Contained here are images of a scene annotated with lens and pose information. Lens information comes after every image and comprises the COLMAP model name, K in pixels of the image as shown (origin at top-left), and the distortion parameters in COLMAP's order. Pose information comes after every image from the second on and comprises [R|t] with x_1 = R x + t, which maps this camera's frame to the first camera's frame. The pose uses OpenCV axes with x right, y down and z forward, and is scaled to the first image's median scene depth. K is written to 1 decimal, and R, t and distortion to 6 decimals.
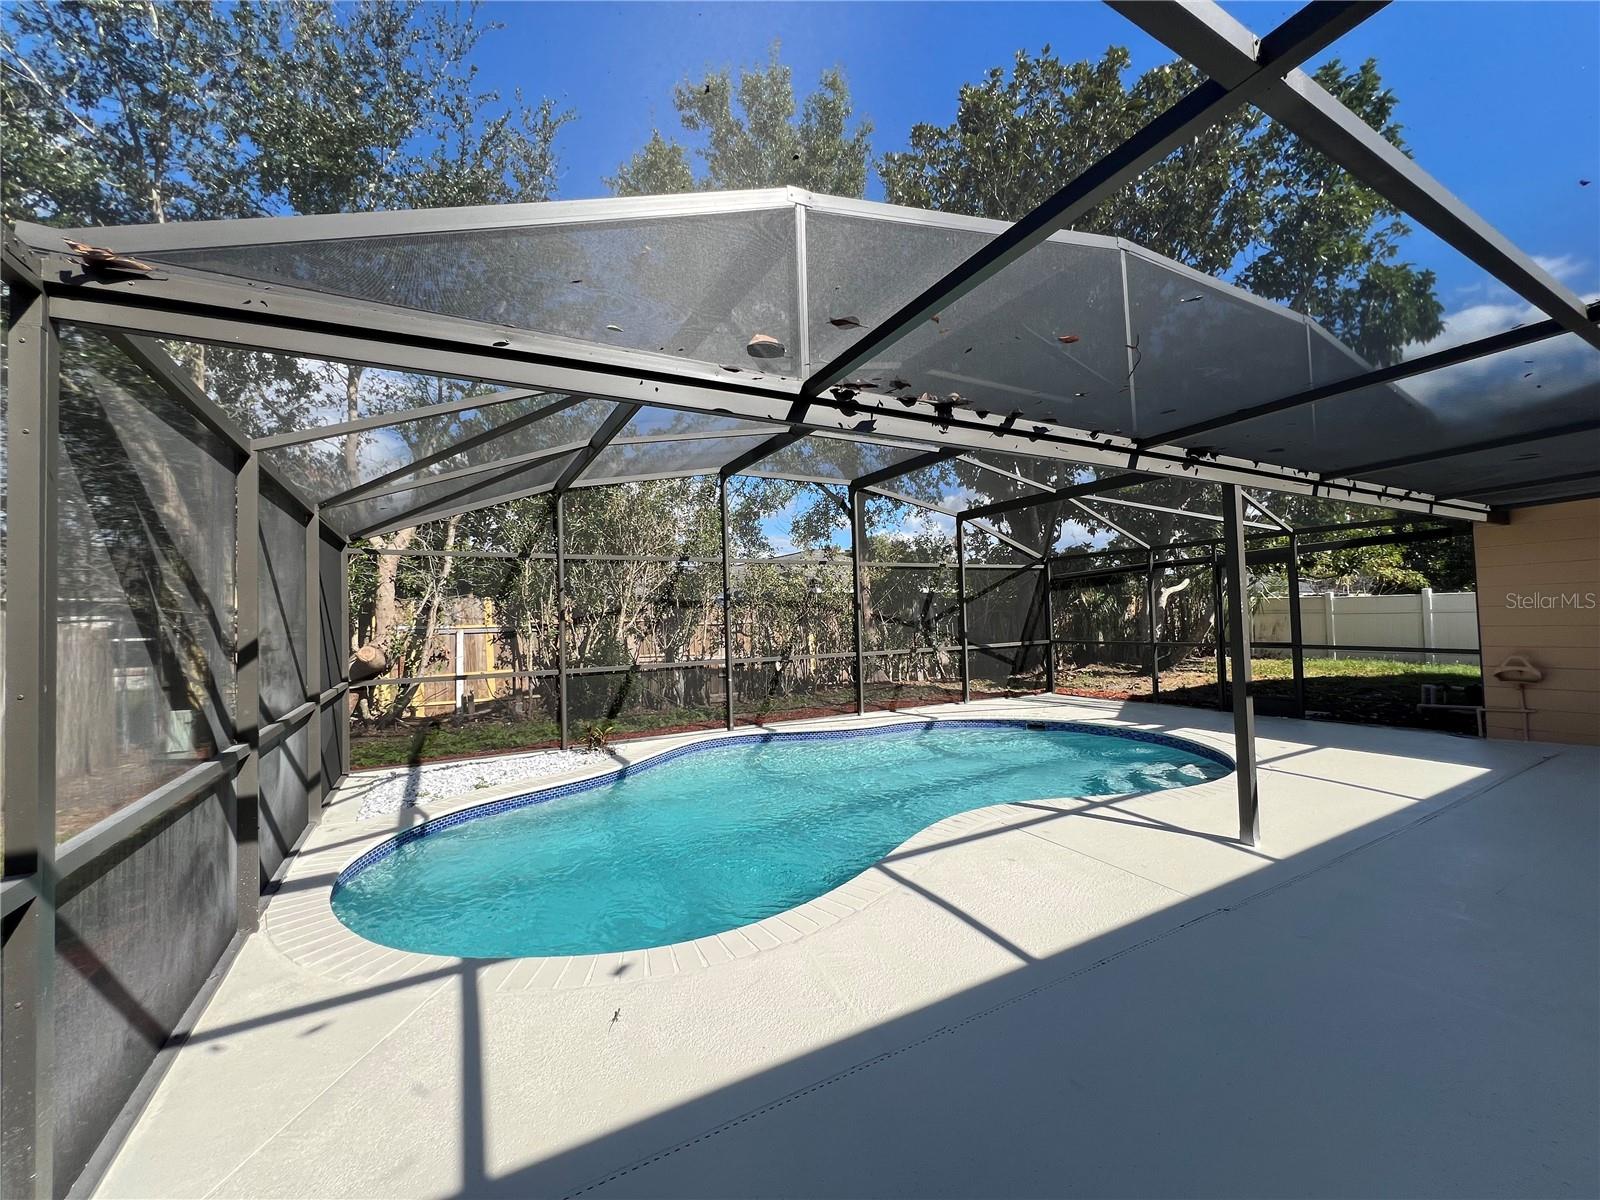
lens RADIAL K [[641.0, 0, 807.6], [0, 641.0, 608.1], [0, 0, 1]] dist [-0.001620, 0.000025]
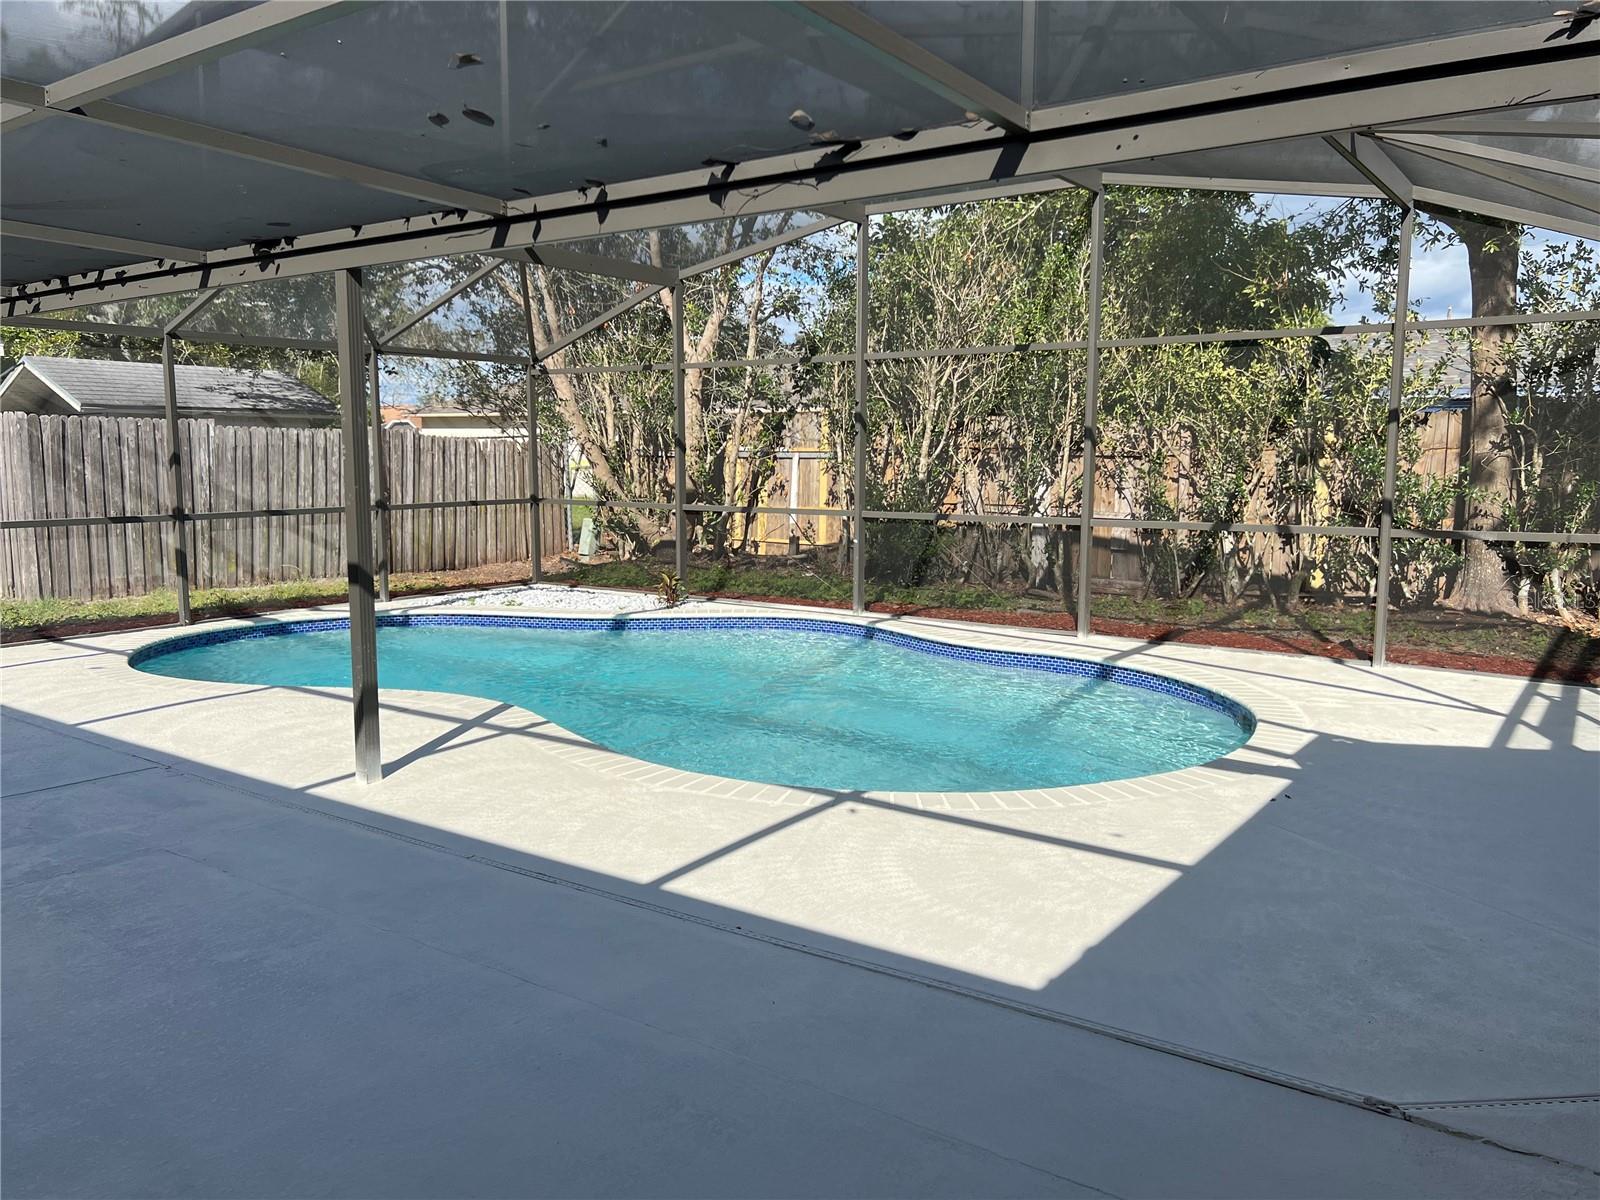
lens RADIAL K [[1201.0, 0, 802.5], [0, 1201.0, 597.0], [0, 0, 1]] dist [0.049491, -0.011501]
pose [[0.416470, 0.136471, -0.898848, 1.337524], [0.006445, 0.988201, 0.153024, -0.030081], [0.909127, -0.069523, 0.410677, 0.582251]]
